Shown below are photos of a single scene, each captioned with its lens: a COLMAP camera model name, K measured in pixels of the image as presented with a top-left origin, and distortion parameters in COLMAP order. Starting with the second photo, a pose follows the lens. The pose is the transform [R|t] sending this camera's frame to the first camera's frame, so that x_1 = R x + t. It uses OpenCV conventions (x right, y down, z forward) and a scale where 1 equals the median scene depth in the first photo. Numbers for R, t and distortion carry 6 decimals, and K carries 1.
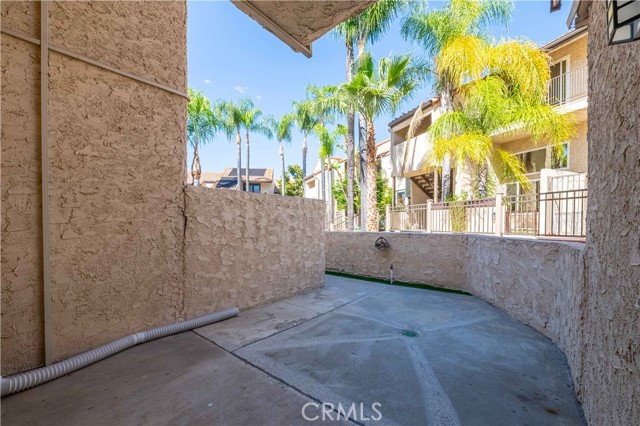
lens RADIAL K [[250.8, 0, 318.9], [0, 250.8, 231.1], [0, 0, 1]] dist [-0.006530, -0.000500]
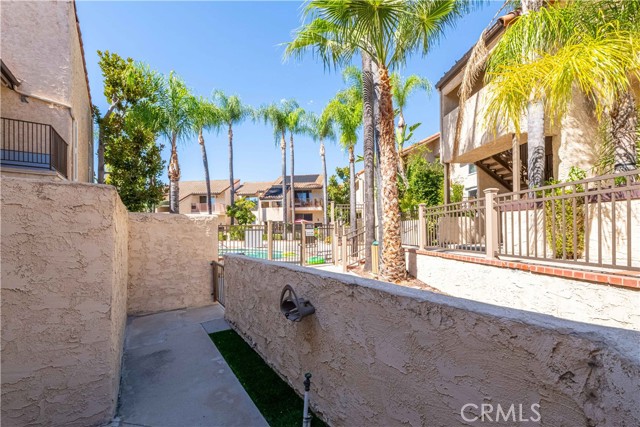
lens RADIAL K [[260.2, 0, 318.3], [0, 260.2, 231.1], [0, 0, 1]] dist [-0.002883, -0.001554]
pose [[0.964852, -0.009845, -0.262611, 0.191937], [0.001026, 0.999431, -0.033701, -0.019664], [0.262793, 0.032247, 0.964313, 0.327657]]
